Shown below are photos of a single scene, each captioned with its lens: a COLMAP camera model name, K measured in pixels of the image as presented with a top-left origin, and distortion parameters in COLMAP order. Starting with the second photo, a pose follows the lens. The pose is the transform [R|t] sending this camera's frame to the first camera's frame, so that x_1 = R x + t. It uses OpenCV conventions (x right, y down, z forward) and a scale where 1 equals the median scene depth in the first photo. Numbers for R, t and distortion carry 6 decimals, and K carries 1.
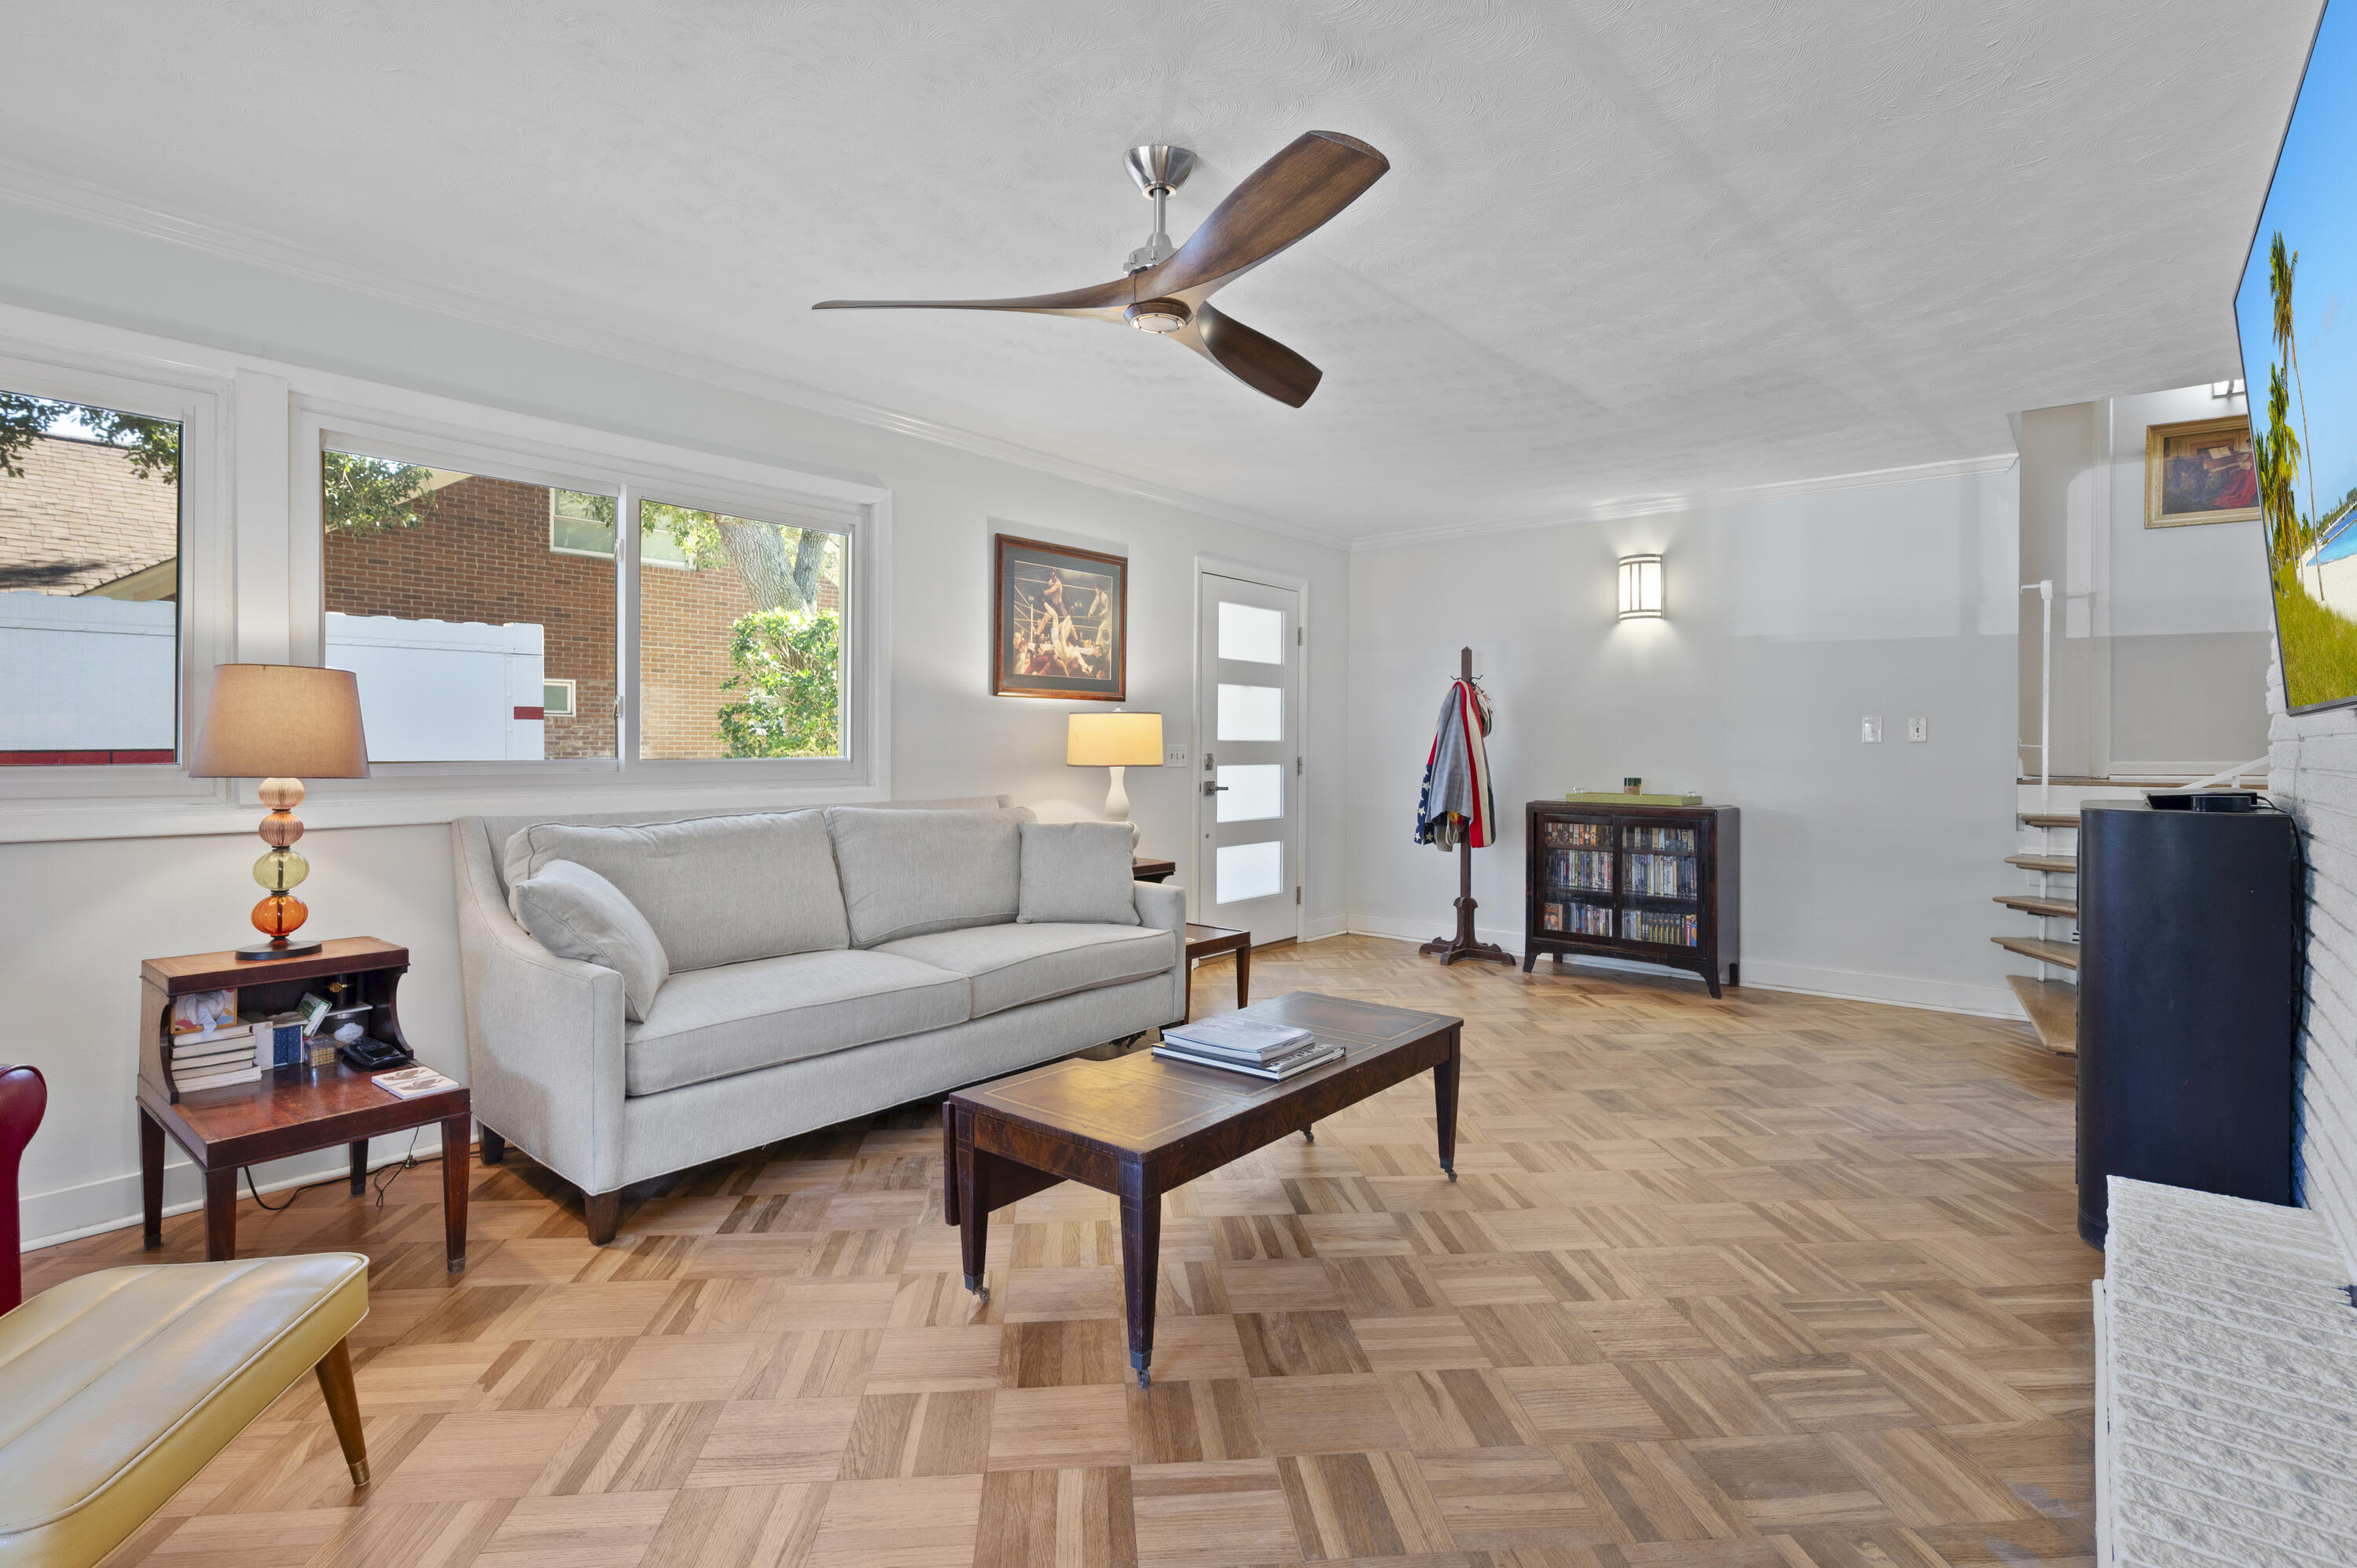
lens RADIAL K [[1117.0, 0, 1176.0], [0, 1117.0, 747.2], [0, 0, 1]] dist [-0.000881, -0.000568]
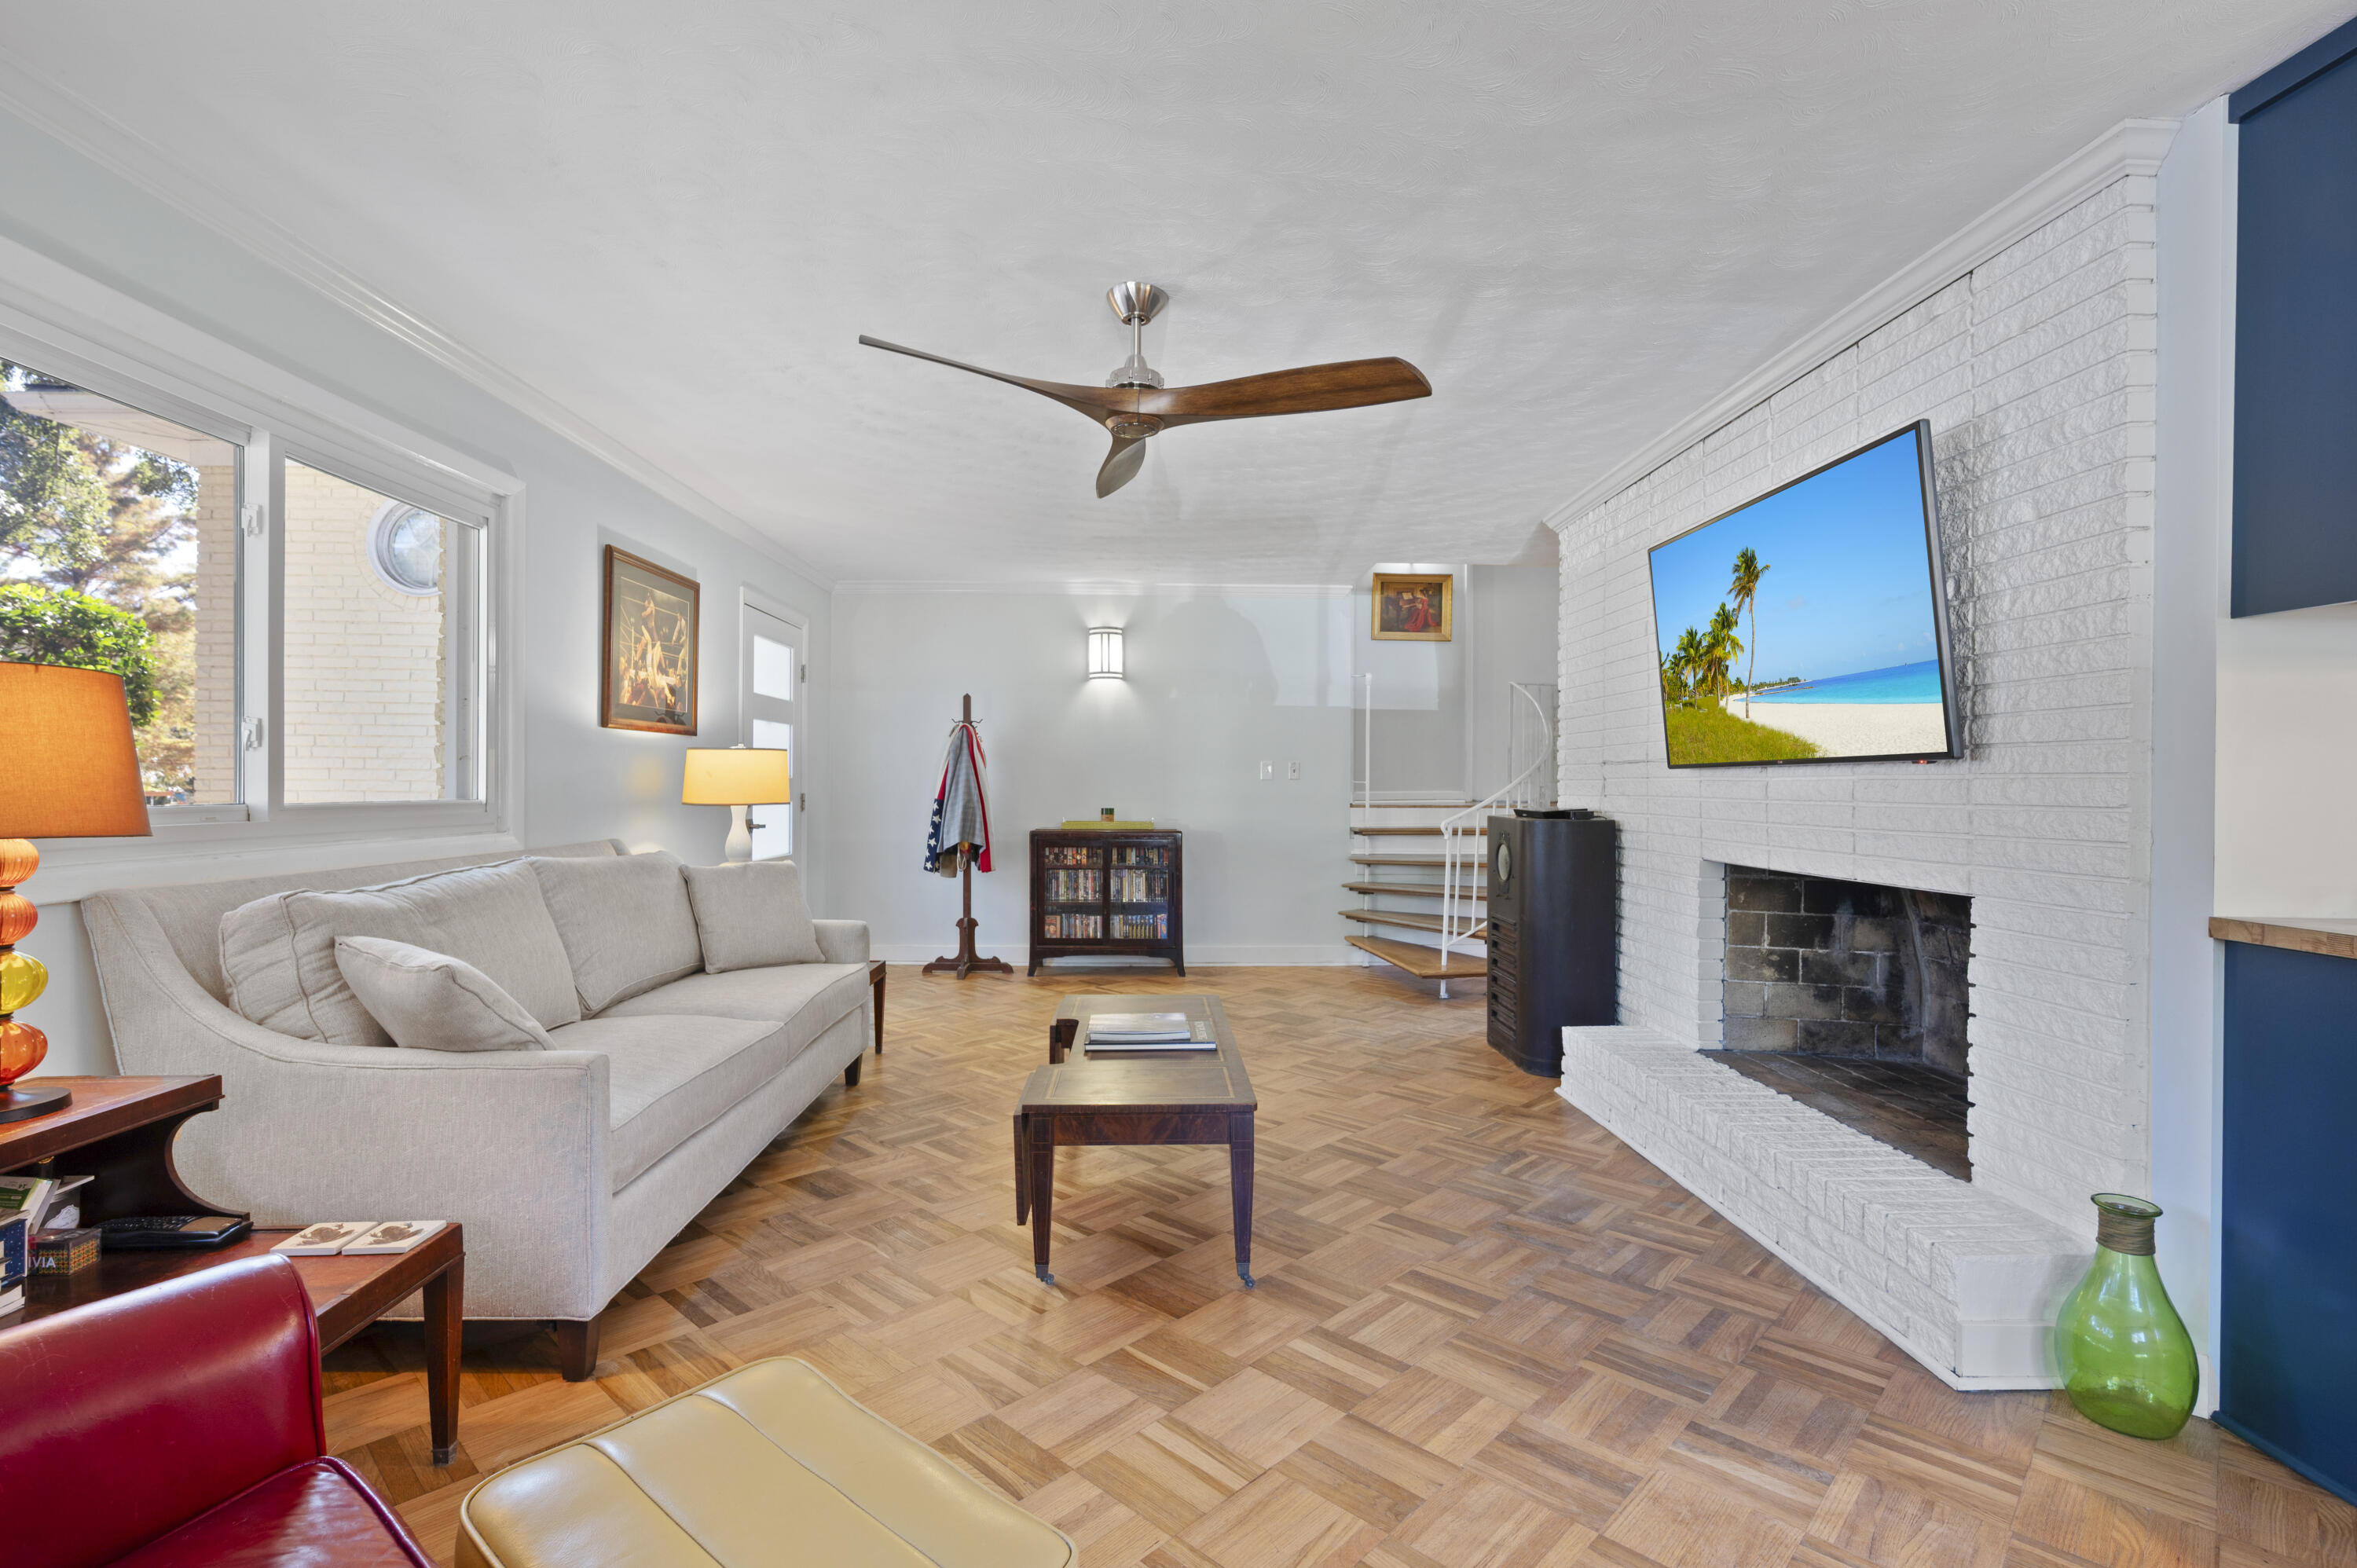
lens RADIAL K [[1091.1, 0, 1178.5], [0, 1091.1, 784.0], [0, 0, 1]] dist [0.001065, 0.000057]
pose [[0.758679, -0.002680, 0.651460, -0.327952], [0.001260, 0.999996, 0.002647, -0.002253], [-0.651464, -0.001187, 0.758679, 0.038754]]
